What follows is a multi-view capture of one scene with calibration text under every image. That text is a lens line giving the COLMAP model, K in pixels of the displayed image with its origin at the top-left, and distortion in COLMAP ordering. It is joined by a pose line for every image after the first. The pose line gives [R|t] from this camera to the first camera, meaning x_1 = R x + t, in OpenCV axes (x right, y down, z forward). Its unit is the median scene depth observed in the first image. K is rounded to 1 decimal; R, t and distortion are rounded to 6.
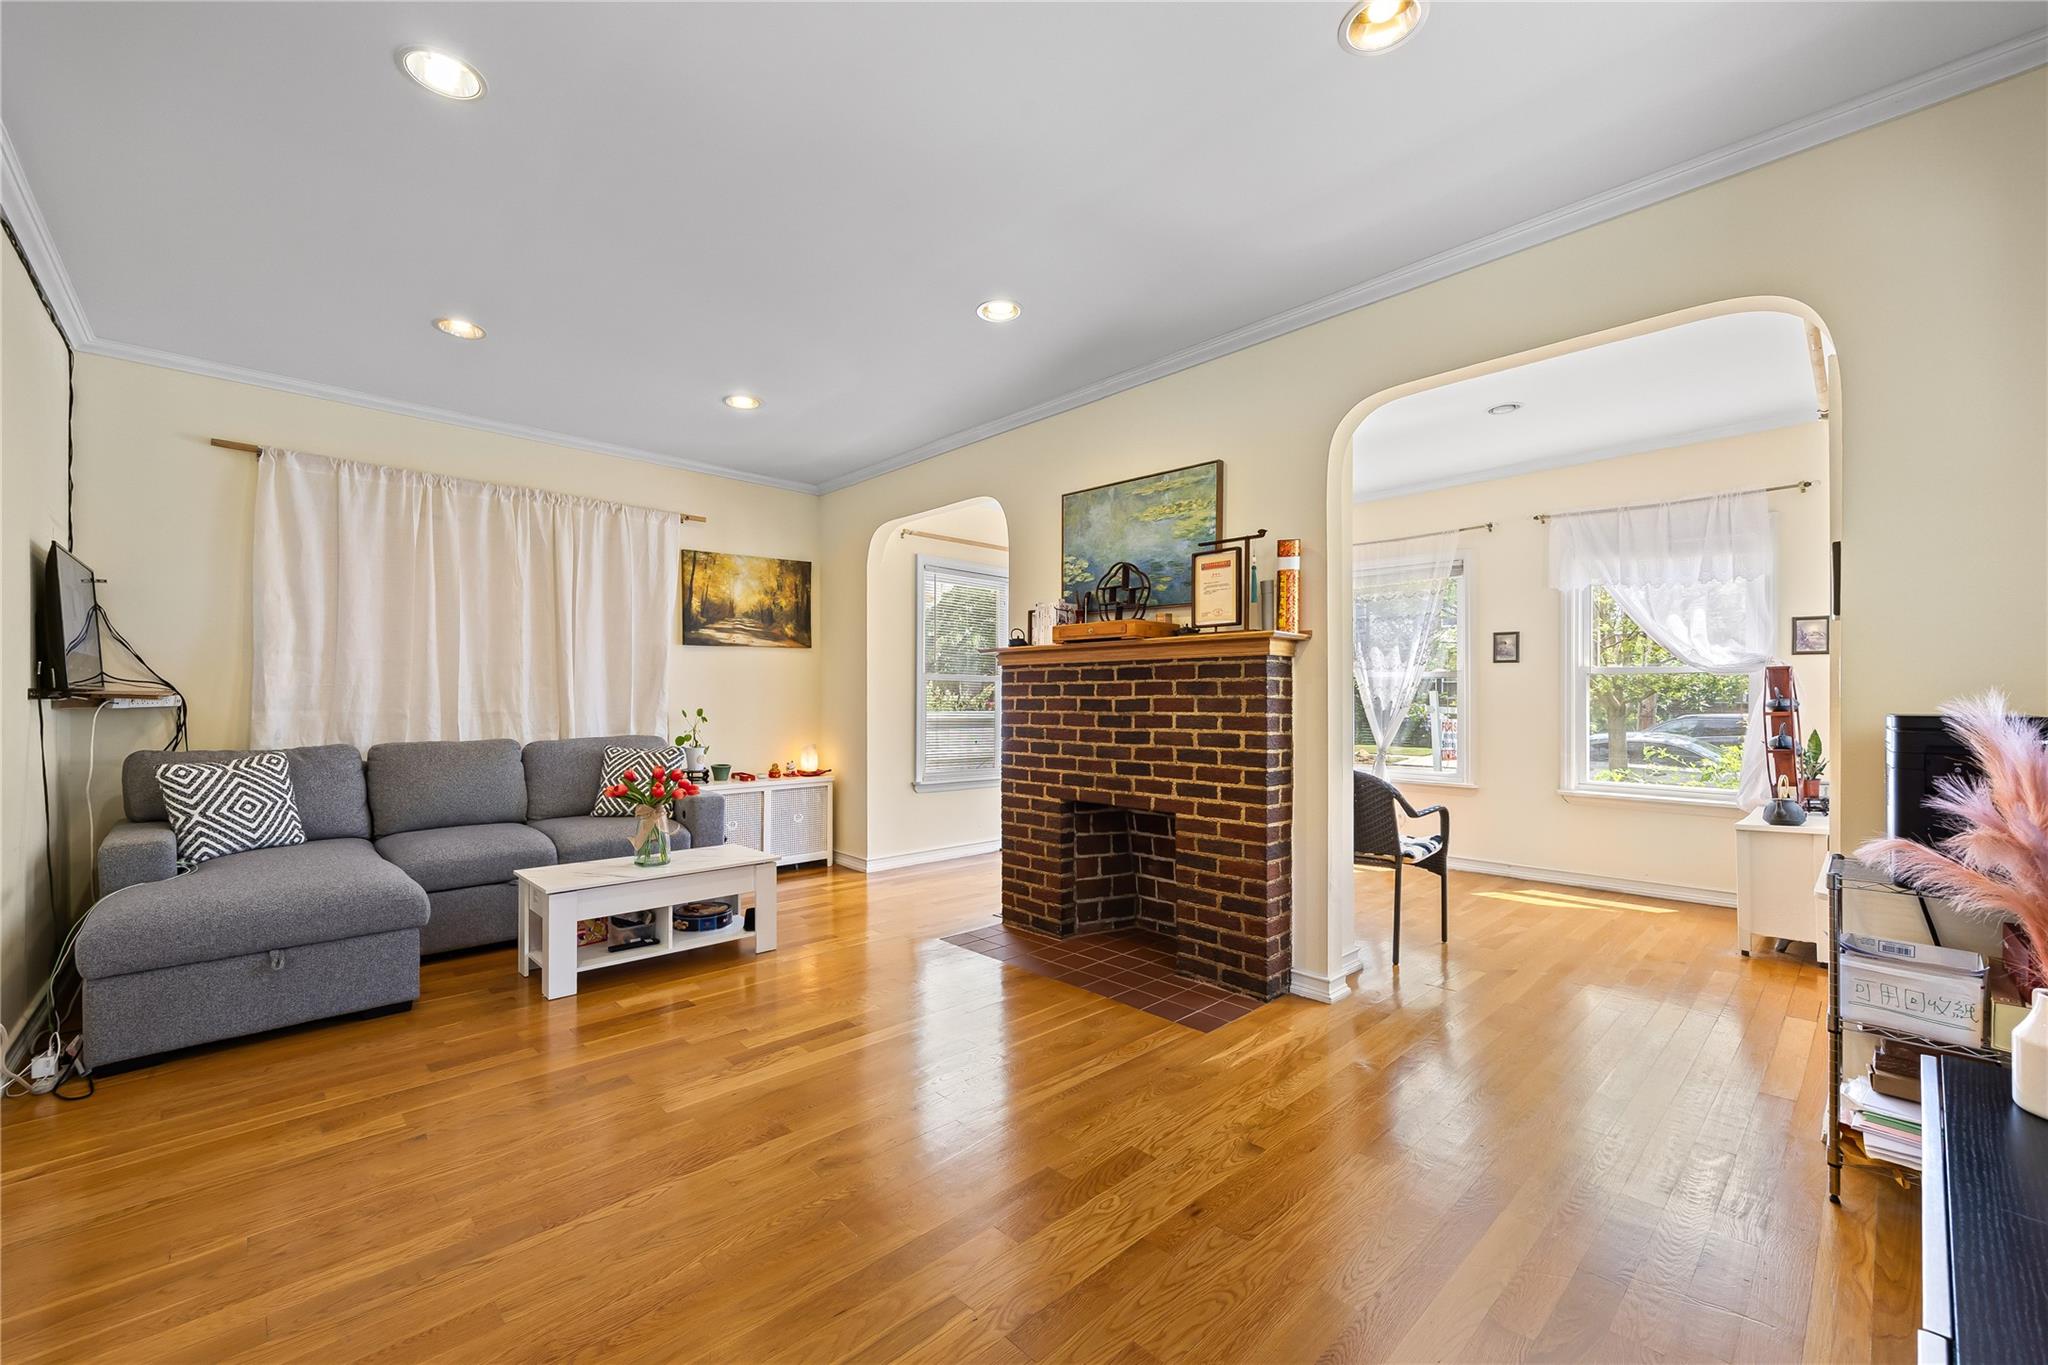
lens RADIAL K [[793.2, 0, 1054.7], [0, 793.2, 698.3], [0, 0, 1]] dist [-0.000416, -0.000284]
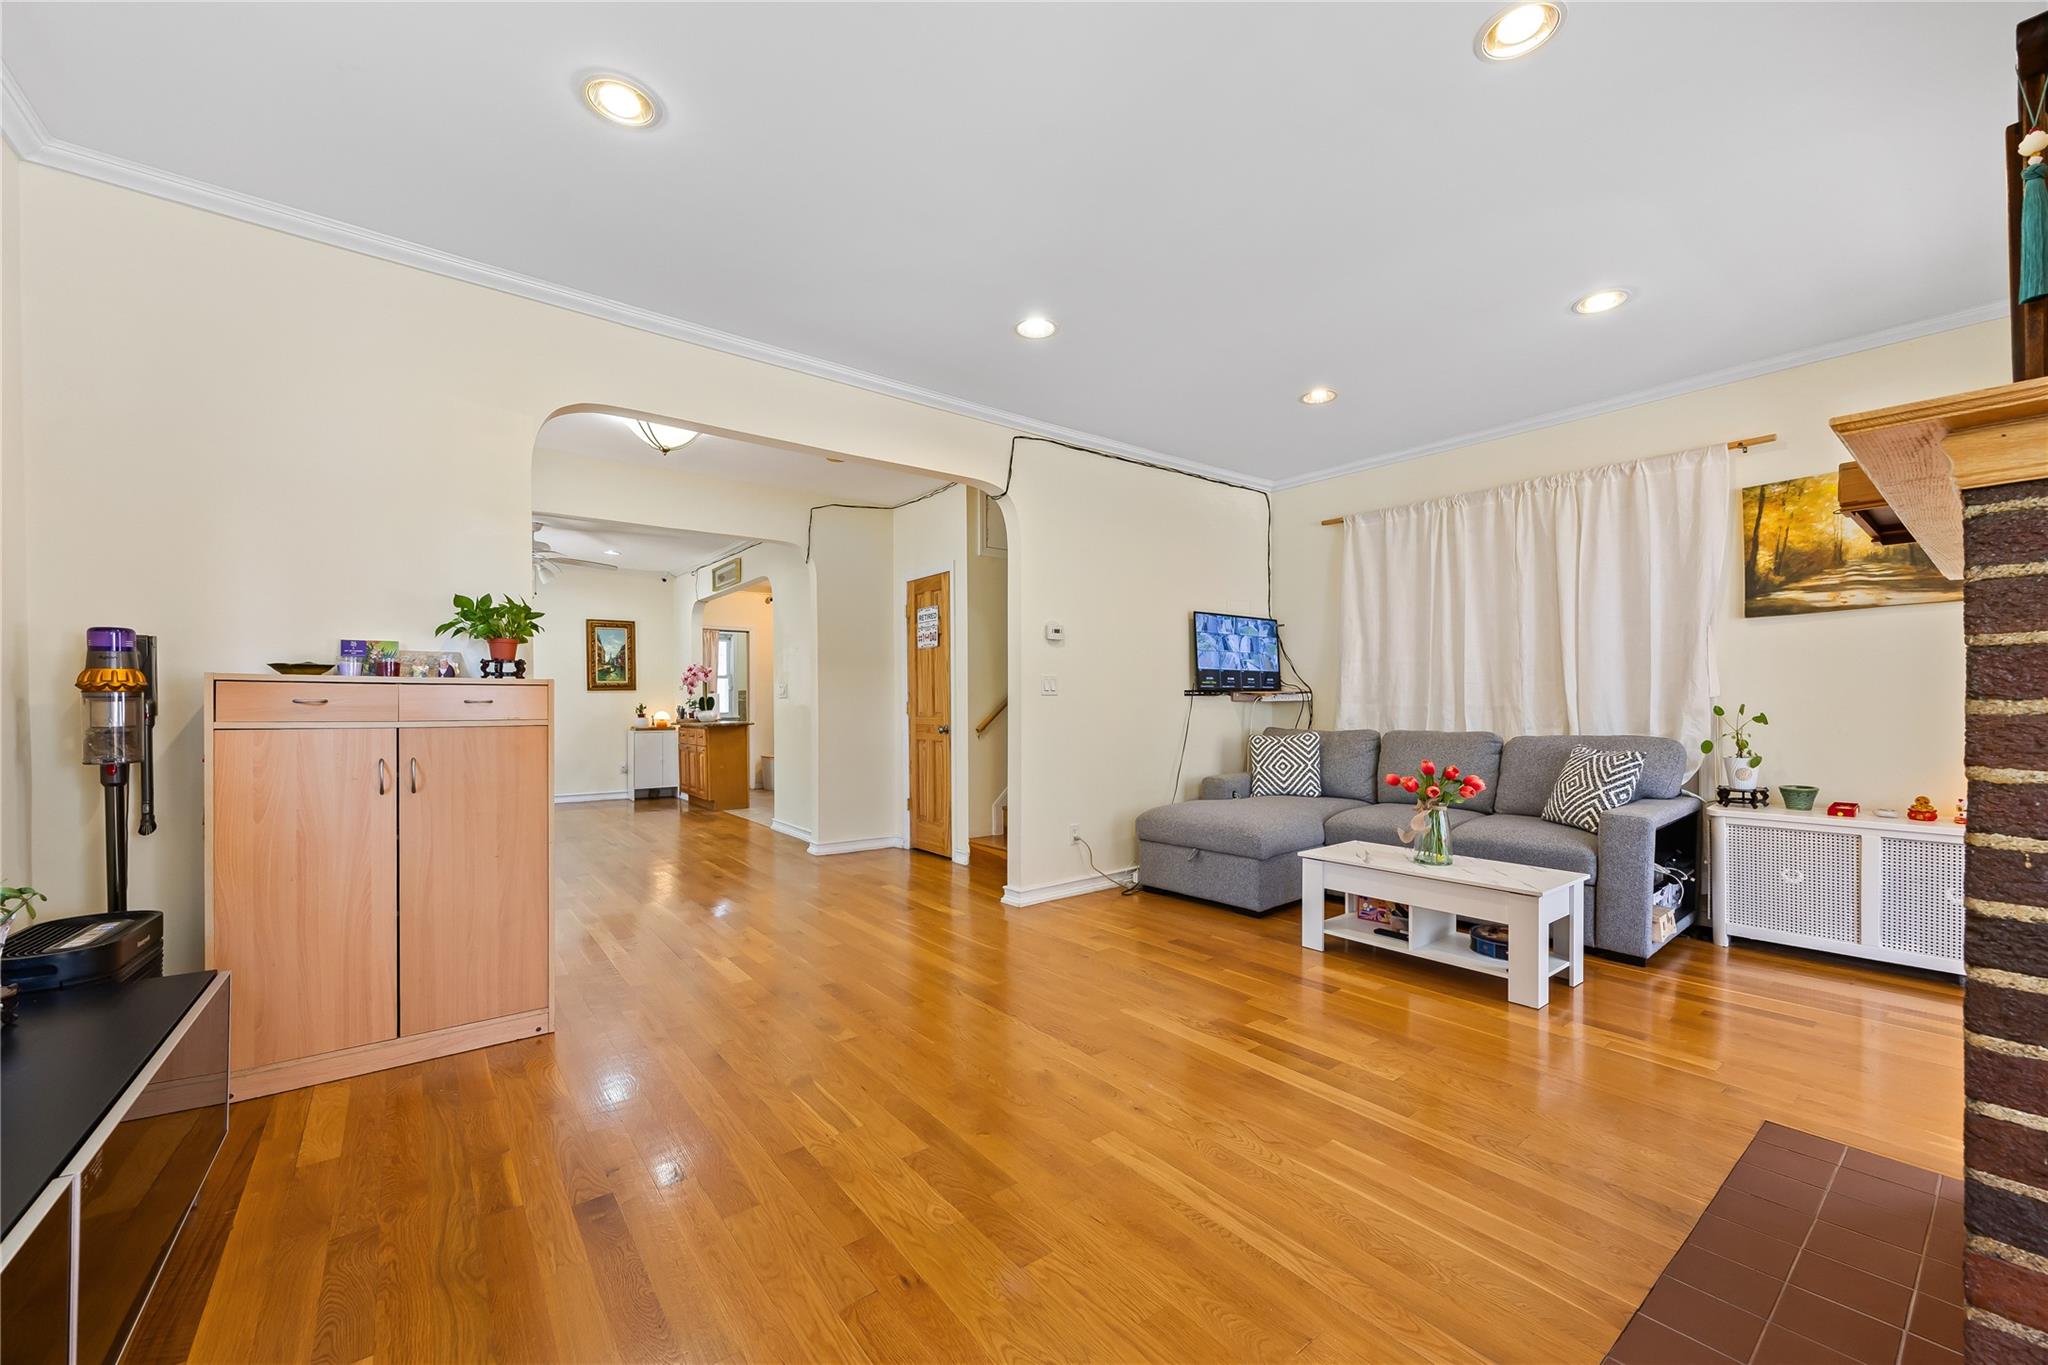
lens RADIAL K [[793.2, 0, 1018.6], [0, 793.2, 715.1], [0, 0, 1]] dist [-0.000416, -0.000284]
pose [[-0.104761, 0.016036, -0.994368, 0.386495], [0.004714, 0.999867, 0.015628, 0.009244], [0.994486, -0.003050, -0.104823, 0.465323]]
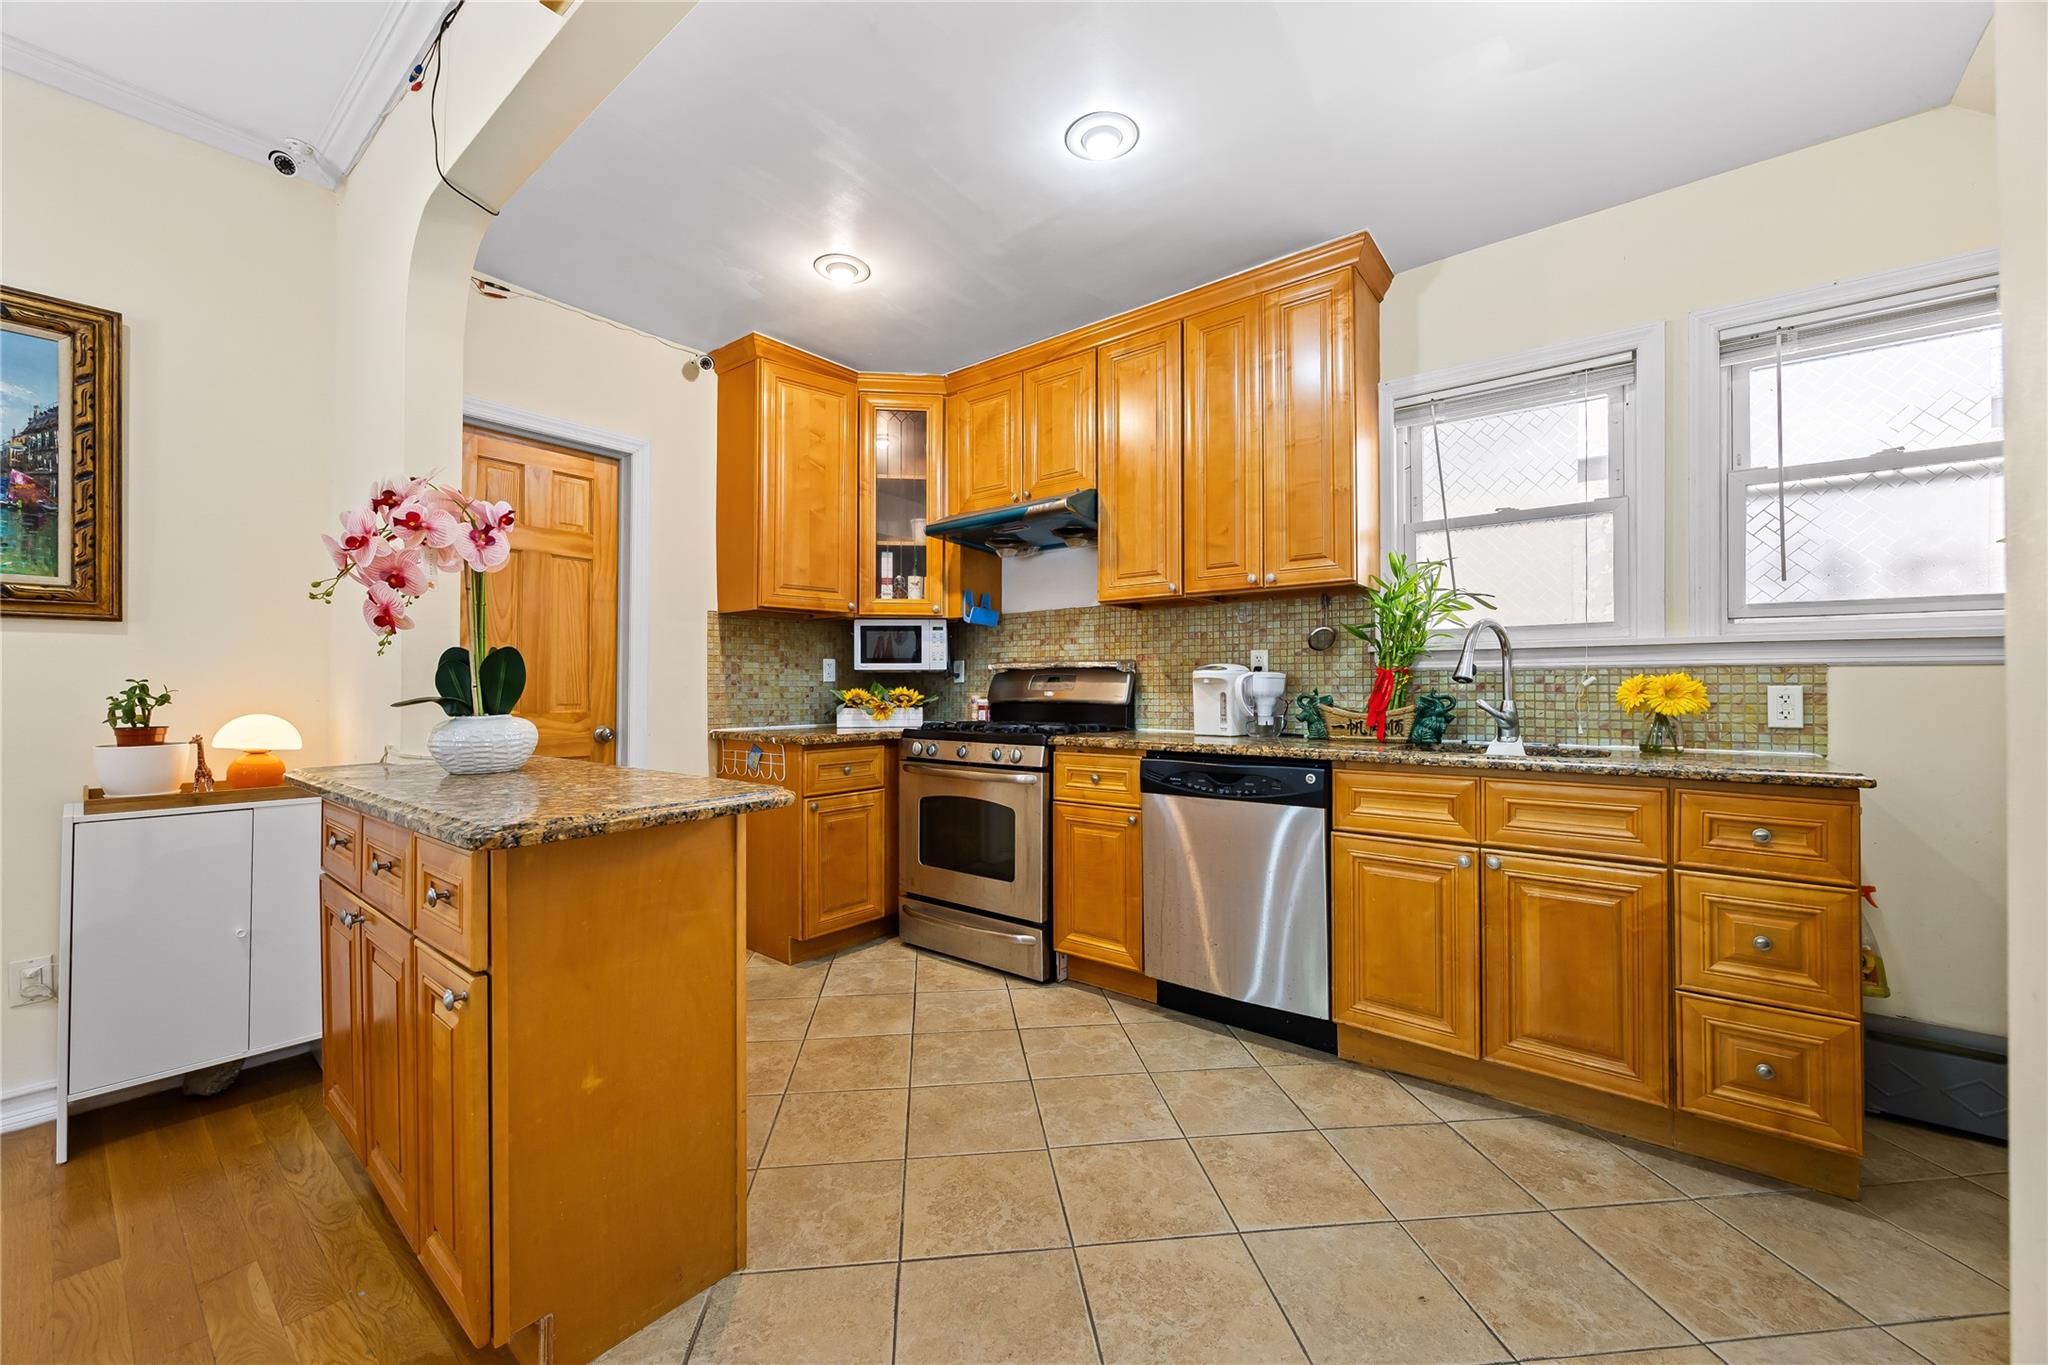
lens RADIAL K [[793.2, 0, 1020.7], [0, 793.2, 677.0], [0, 0, 1]] dist [-0.000416, -0.000284]
pose [[0.136307, -0.011227, -0.990603, -1.071691], [-0.001412, 0.999933, -0.011527, 0.009654], [0.990666, 0.002970, 0.136282, -0.303542]]
